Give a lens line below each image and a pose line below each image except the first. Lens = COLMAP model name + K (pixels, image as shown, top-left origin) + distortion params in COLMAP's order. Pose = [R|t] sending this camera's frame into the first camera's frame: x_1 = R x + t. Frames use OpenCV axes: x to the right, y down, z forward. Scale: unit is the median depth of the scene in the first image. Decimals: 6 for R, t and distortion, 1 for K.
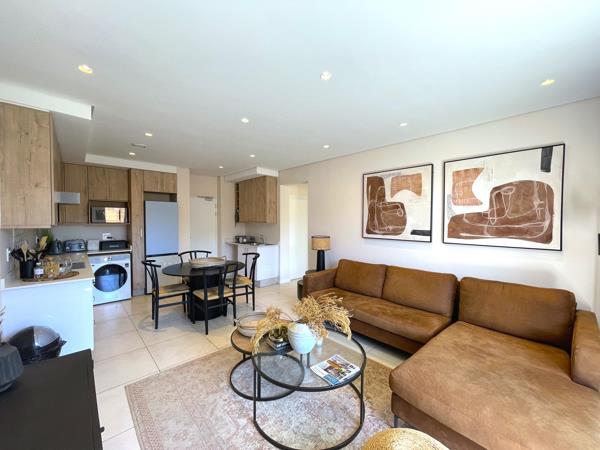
lens RADIAL K [[242.7, 0, 293.9], [0, 242.7, 228.0], [0, 0, 1]] dist [0.001755, -0.000670]
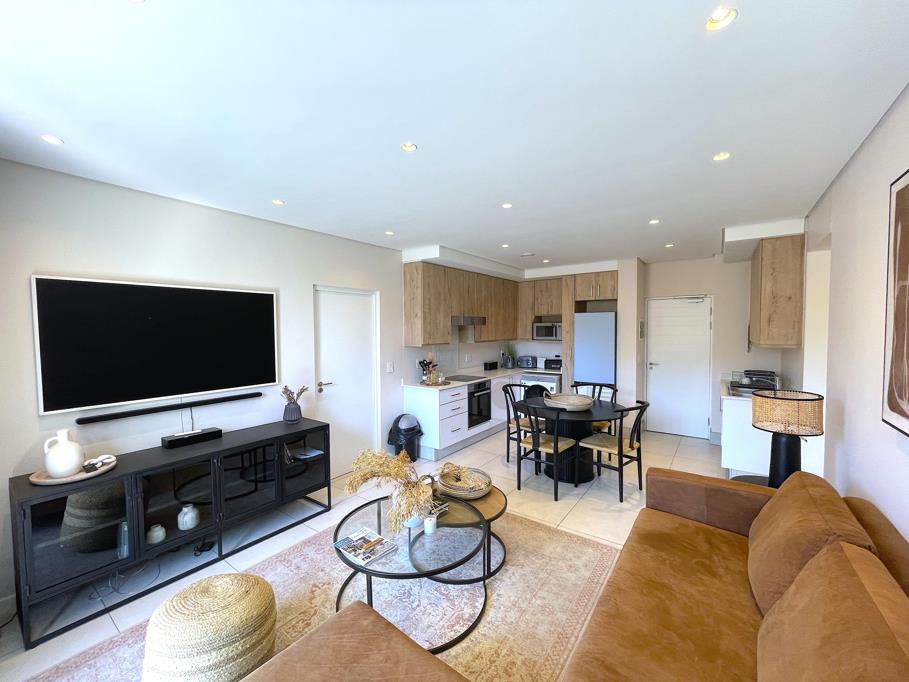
lens RADIAL K [[367.6, 0, 456.6], [0, 367.6, 345.6], [0, 0, 1]] dist [0.001755, -0.000670]
pose [[0.193613, 0.039969, -0.980264, 0.503539], [-0.022365, 0.999090, 0.036319, -0.041580], [0.980823, 0.014892, 0.194330, 0.387603]]
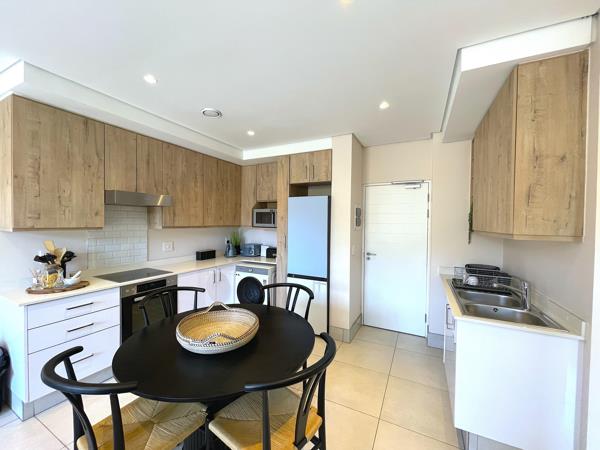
lens RADIAL K [[242.7, 0, 299.9], [0, 242.7, 228.7], [0, 0, 1]] dist [0.001755, -0.000670]
pose [[0.342980, 0.026225, -0.938976, 0.072577], [-0.039758, 0.999120, 0.013383, -0.031385], [0.938501, 0.032742, 0.343721, 0.791243]]
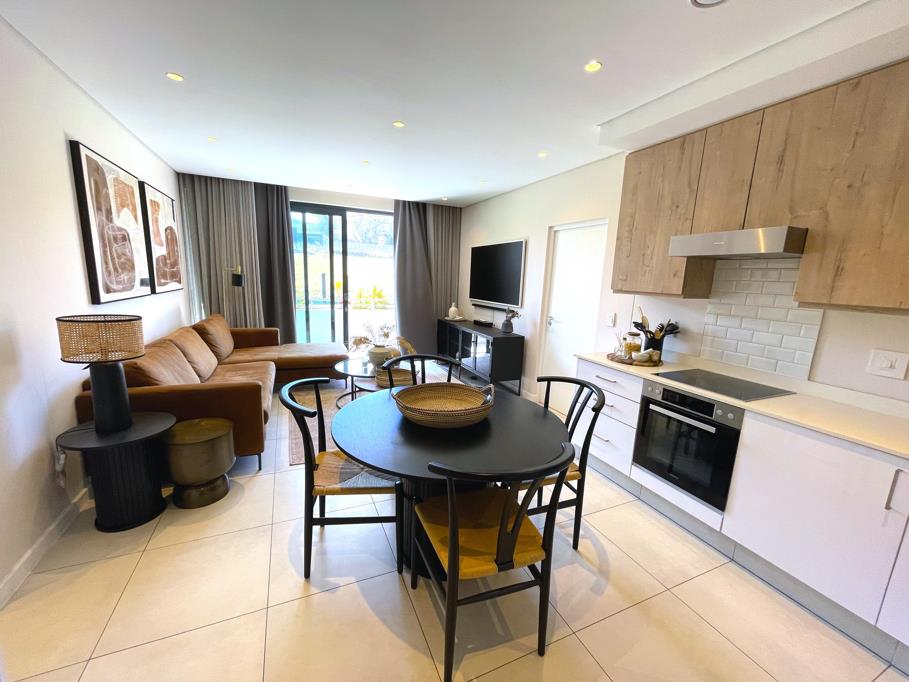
lens RADIAL K [[367.6, 0, 454.4], [0, 367.6, 340.3], [0, 0, 1]] dist [0.001755, -0.000670]
pose [[-0.944012, -0.093309, 0.316442, -0.415018], [-0.027122, 0.977873, 0.207434, -0.046948], [-0.328796, 0.187238, -0.925654, 1.182866]]
